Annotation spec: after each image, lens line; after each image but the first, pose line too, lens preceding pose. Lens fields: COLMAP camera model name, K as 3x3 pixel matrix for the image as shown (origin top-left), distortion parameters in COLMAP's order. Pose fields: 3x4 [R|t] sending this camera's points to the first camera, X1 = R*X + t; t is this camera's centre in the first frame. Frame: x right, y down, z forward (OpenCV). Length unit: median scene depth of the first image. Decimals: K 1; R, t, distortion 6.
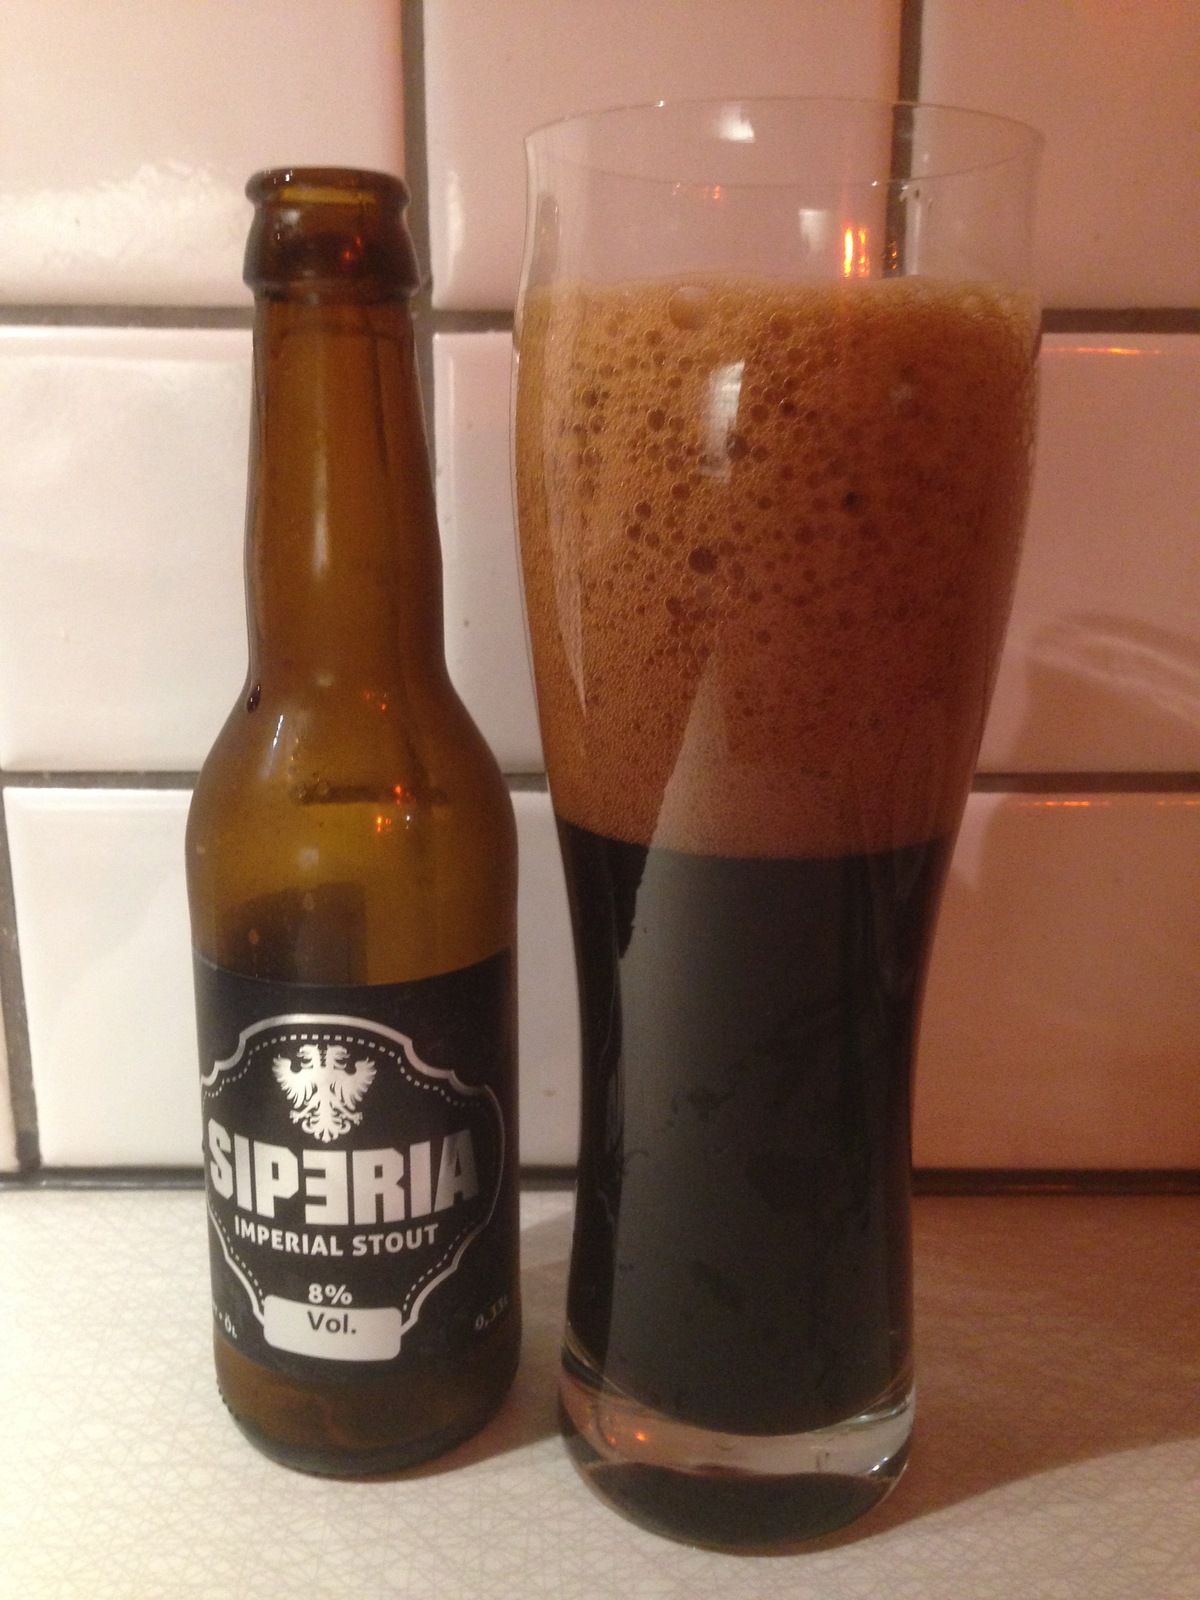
lens RADIAL K [[1512.5, 0, 600.0], [0, 1512.5, 800.0], [0, 0, 1]] dist [0.008027, -0.104321]
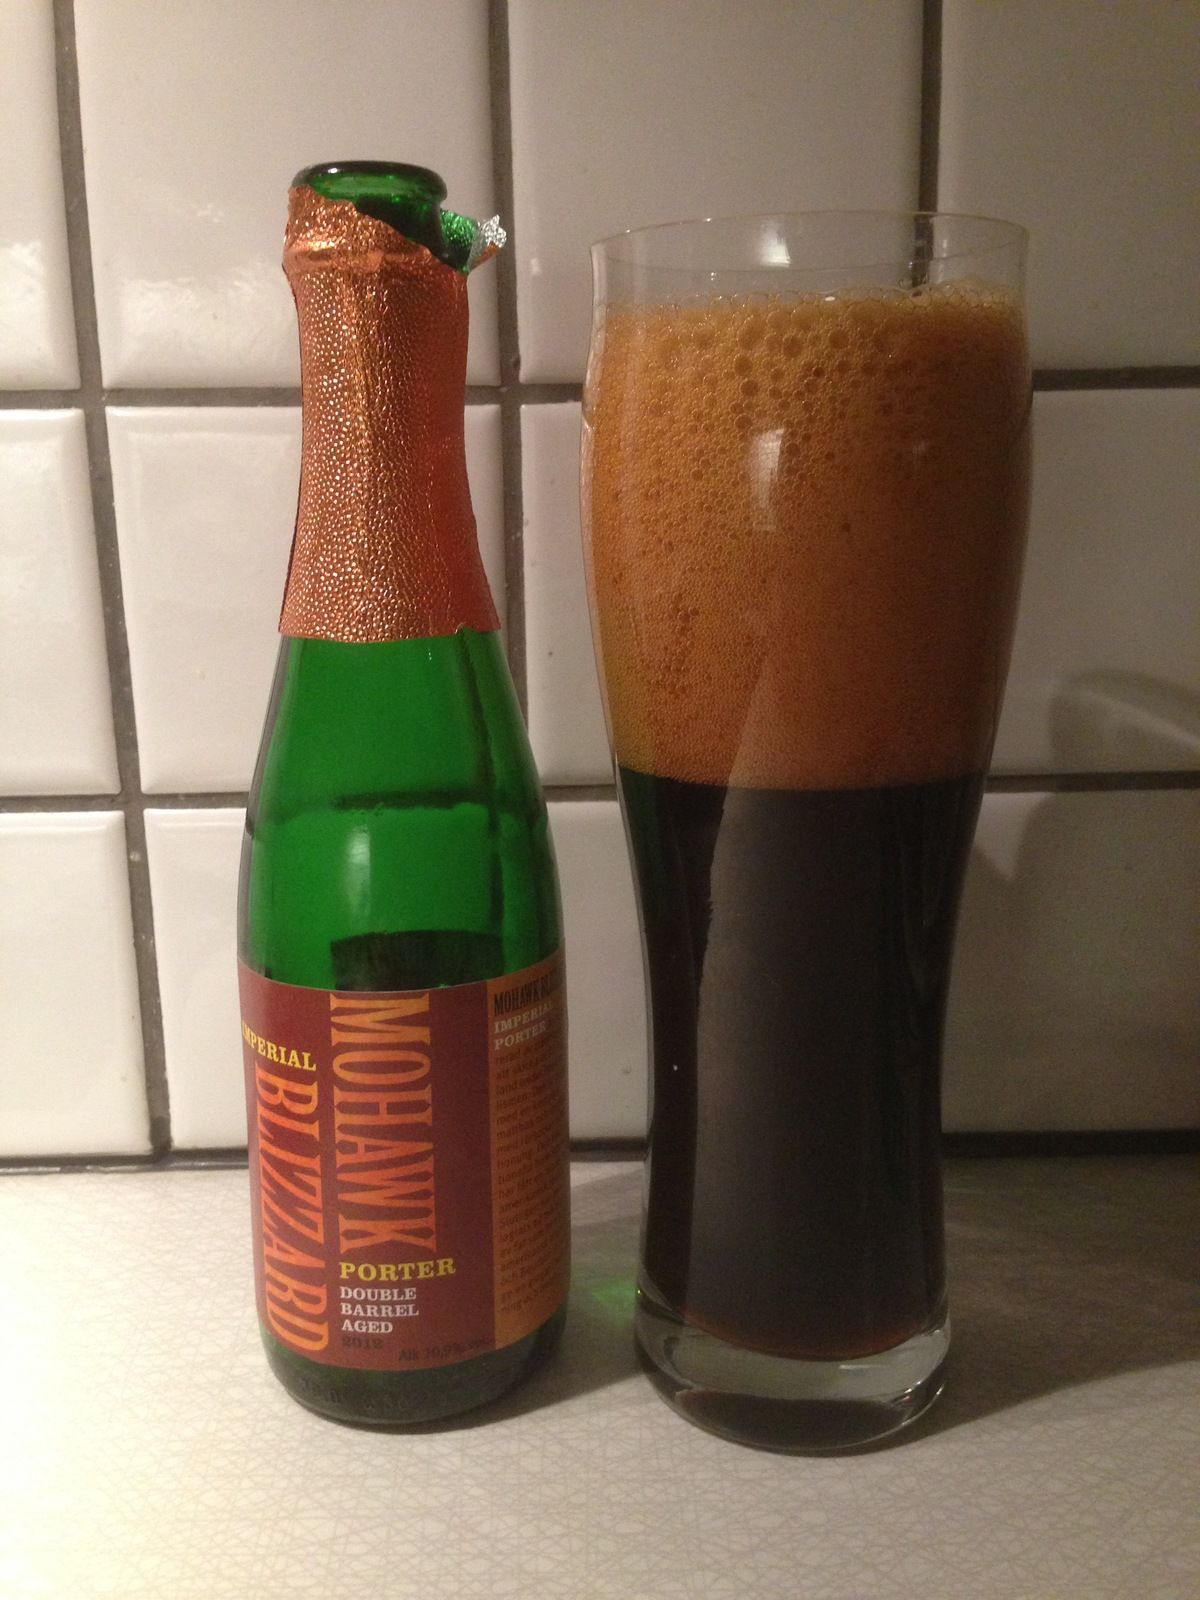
lens RADIAL K [[1482.6, 0, 600.0], [0, 1482.6, 800.0], [0, 0, 1]] dist [0.100756, -0.234306]
pose [[0.999734, -0.023084, 0.000033, -0.067186], [0.023069, 0.999041, -0.037201, 0.046775], [0.000826, 0.037192, 0.999308, -0.167313]]
